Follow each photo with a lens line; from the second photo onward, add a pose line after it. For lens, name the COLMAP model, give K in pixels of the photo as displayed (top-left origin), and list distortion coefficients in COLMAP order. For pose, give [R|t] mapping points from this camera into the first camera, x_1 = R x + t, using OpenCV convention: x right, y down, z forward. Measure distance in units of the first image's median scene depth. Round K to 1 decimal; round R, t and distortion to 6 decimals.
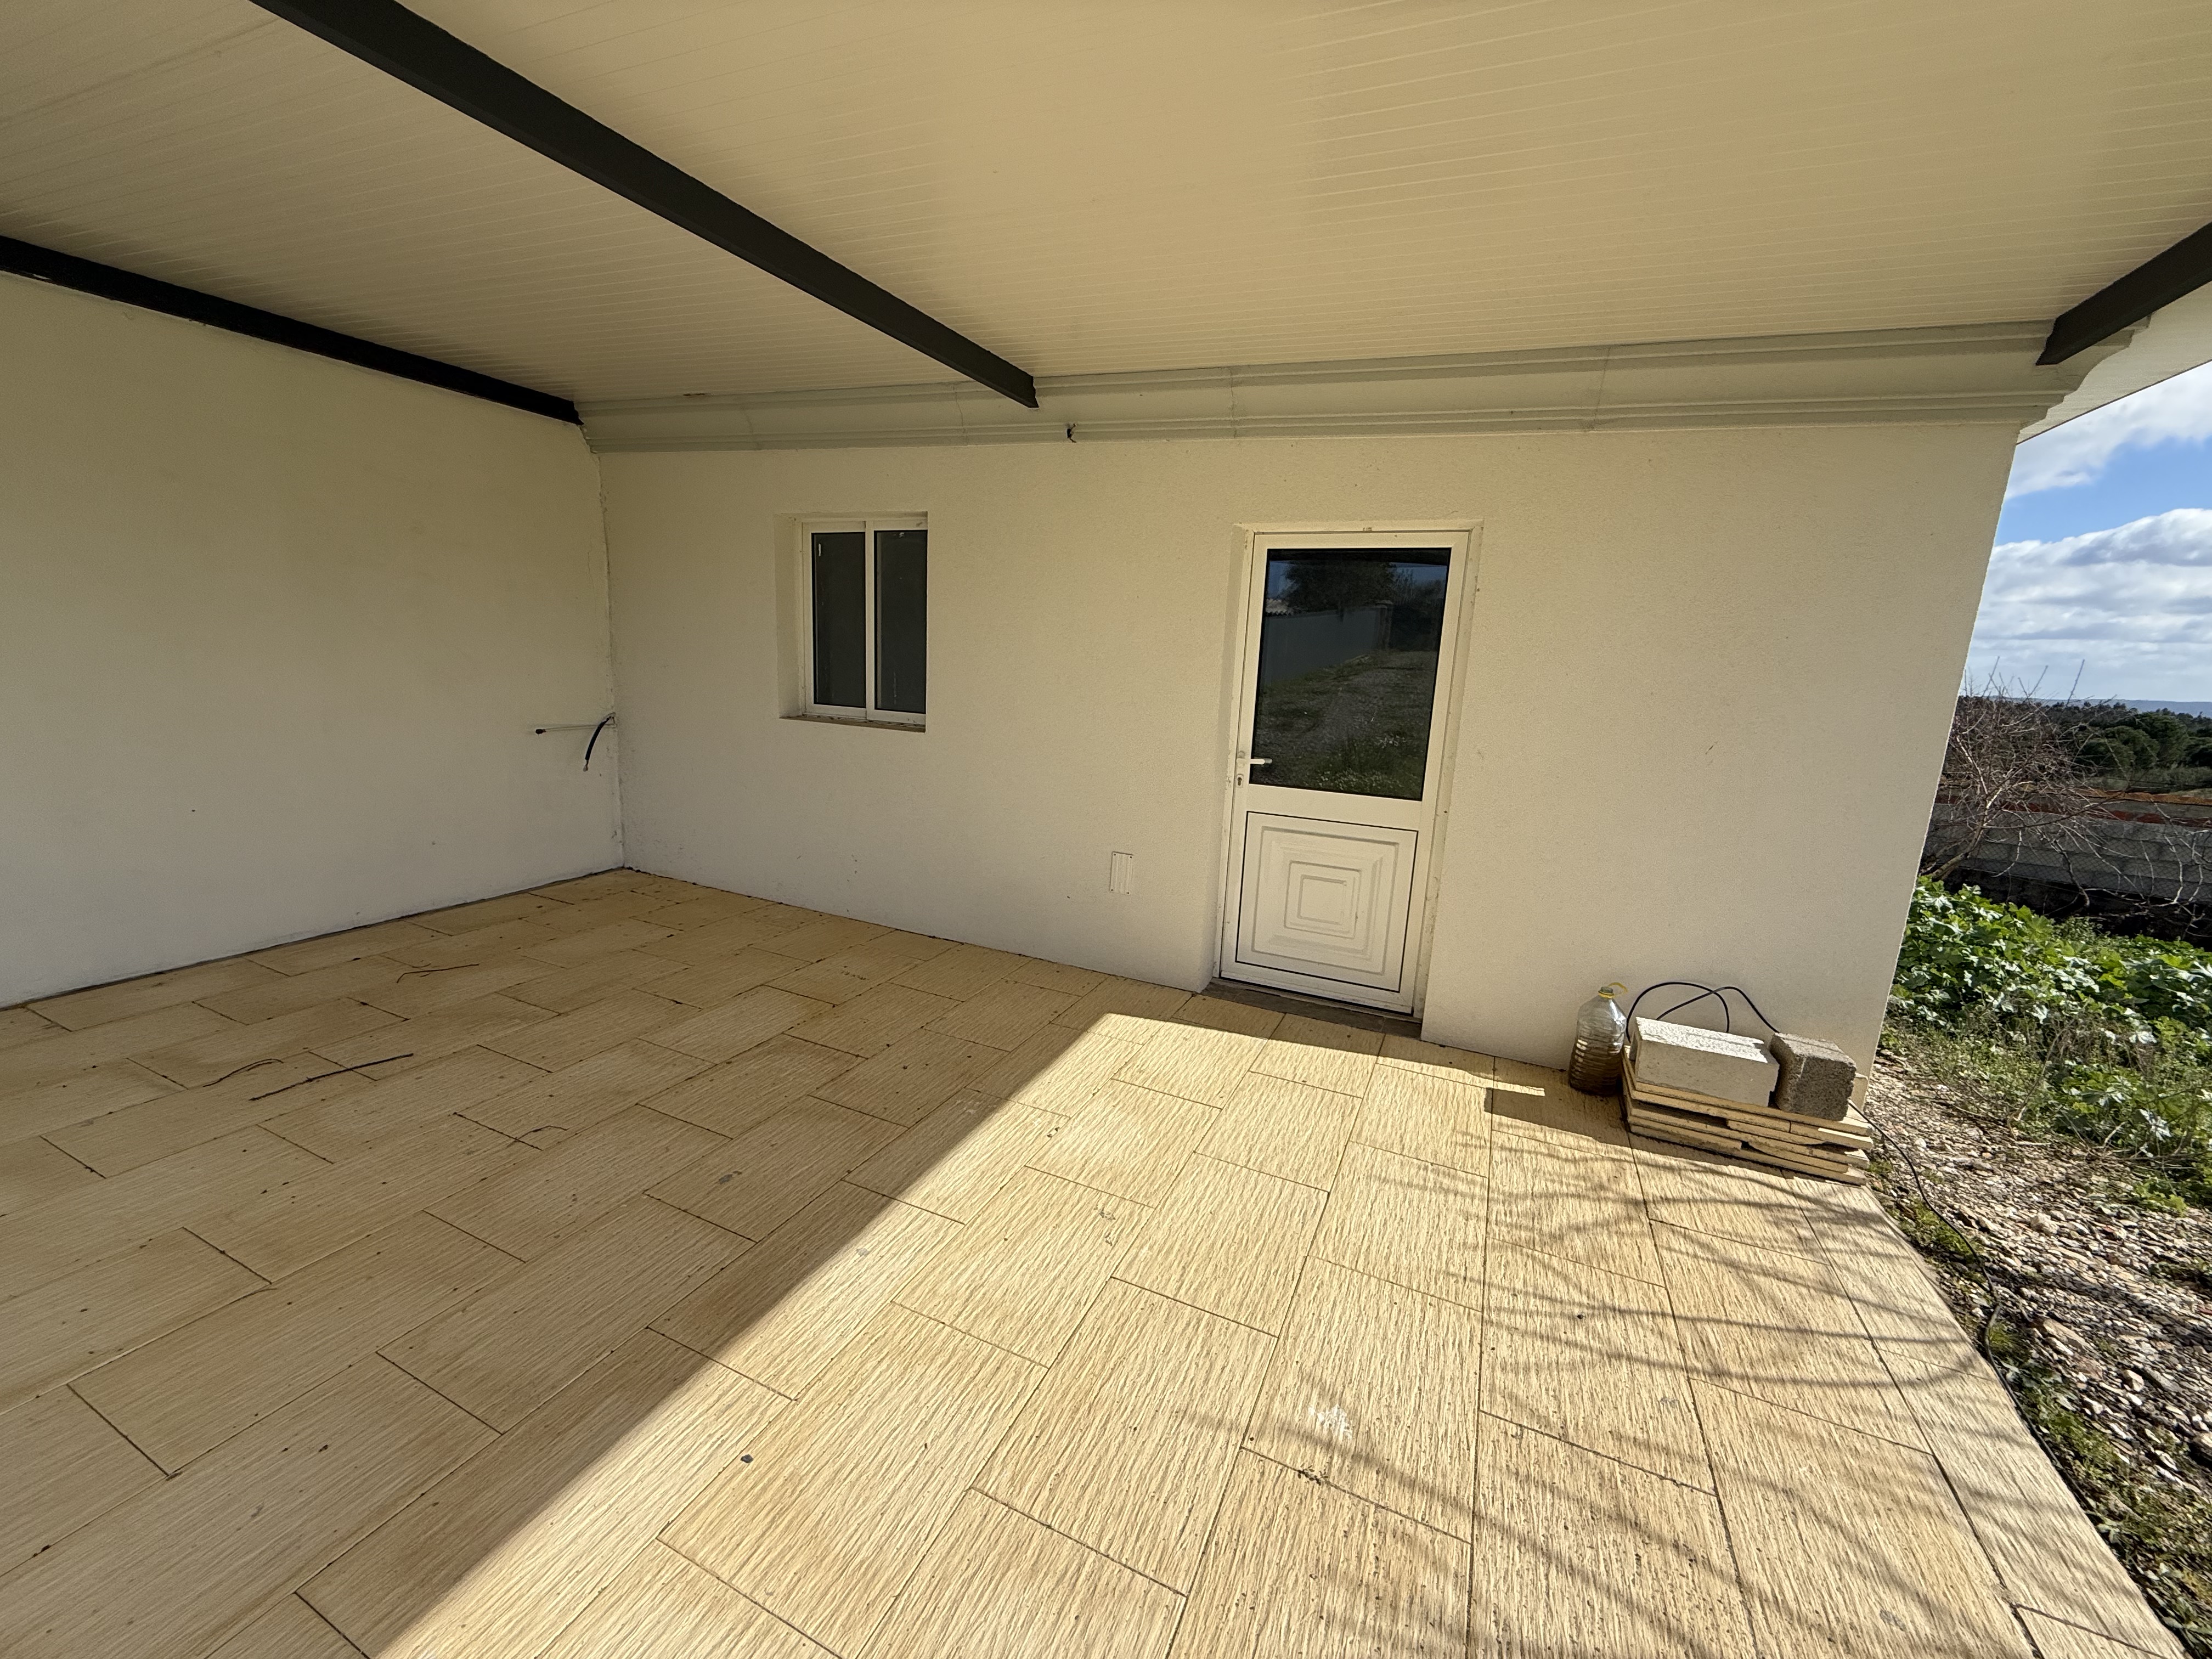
lens RADIAL K [[883.4, 0, 1103.0], [0, 883.4, 821.7], [0, 0, 1]] dist [0.003150, 0.000055]
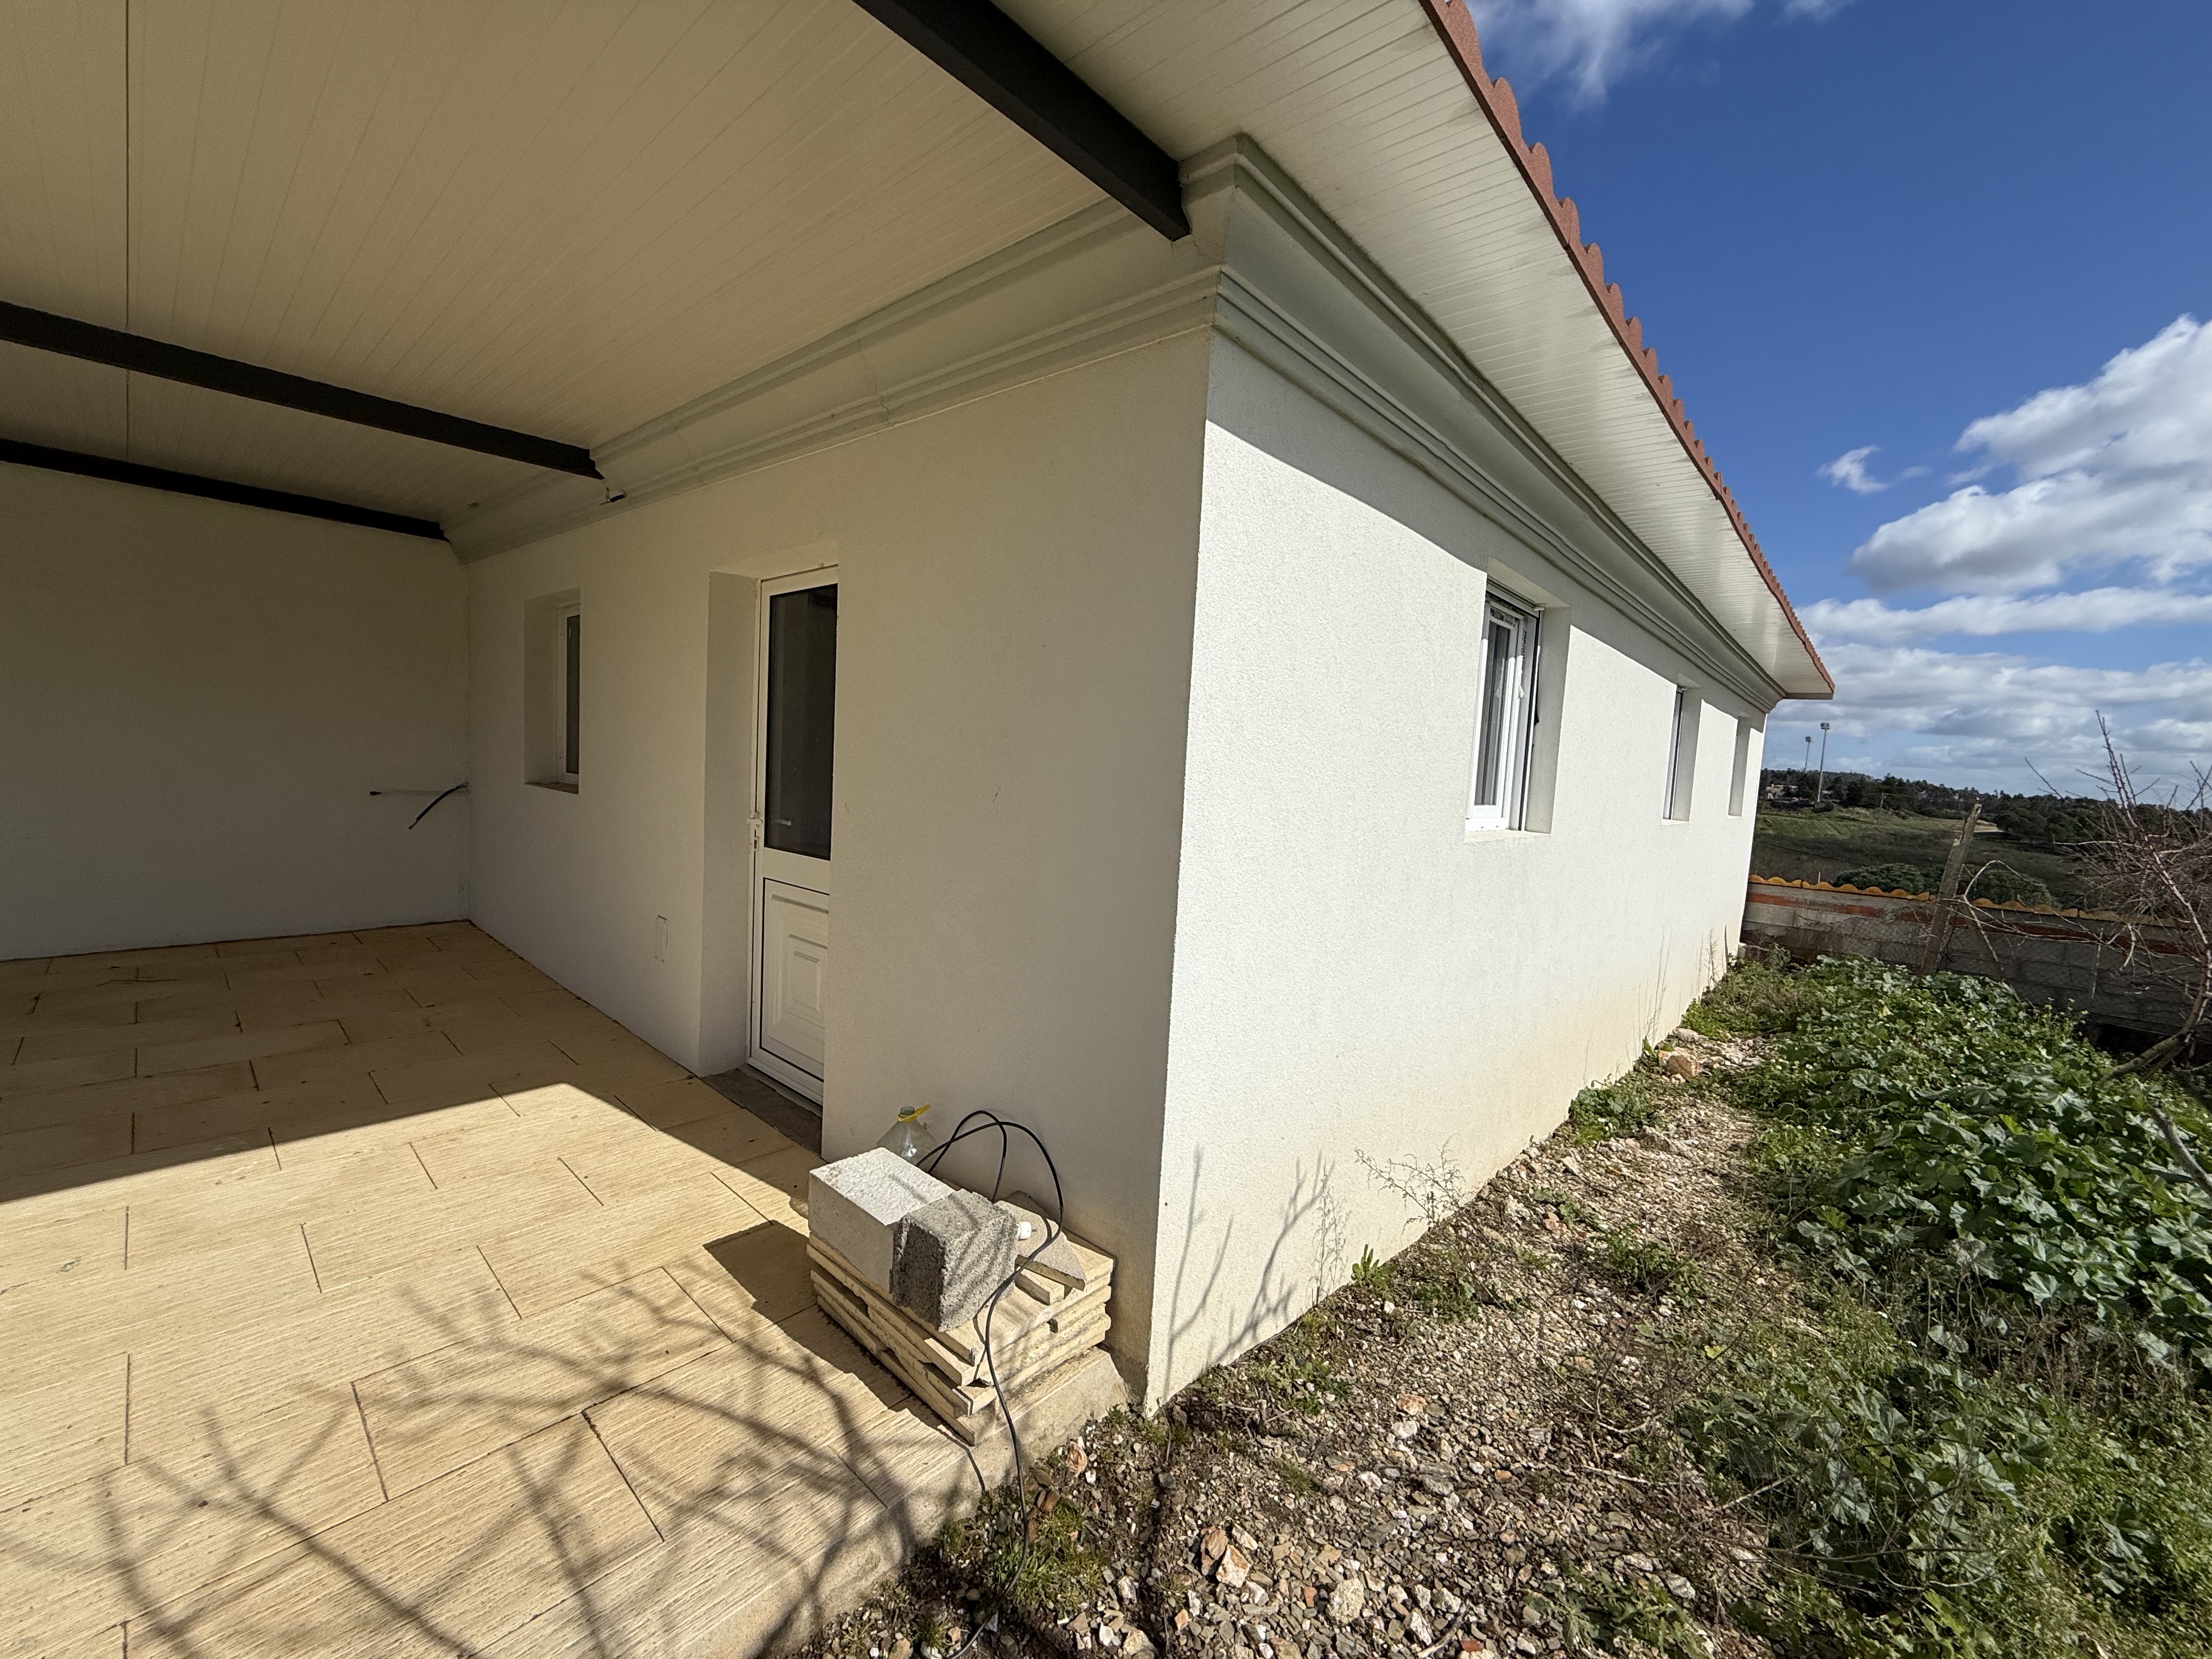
lens RADIAL K [[883.4, 0, 1097.9], [0, 883.4, 826.8], [0, 0, 1]] dist [0.003150, 0.000055]
pose [[0.949613, 0.023722, -0.312527, 1.088467], [-0.063383, 0.991065, -0.117361, 0.030918], [0.306950, 0.131257, 0.942631, 0.341774]]
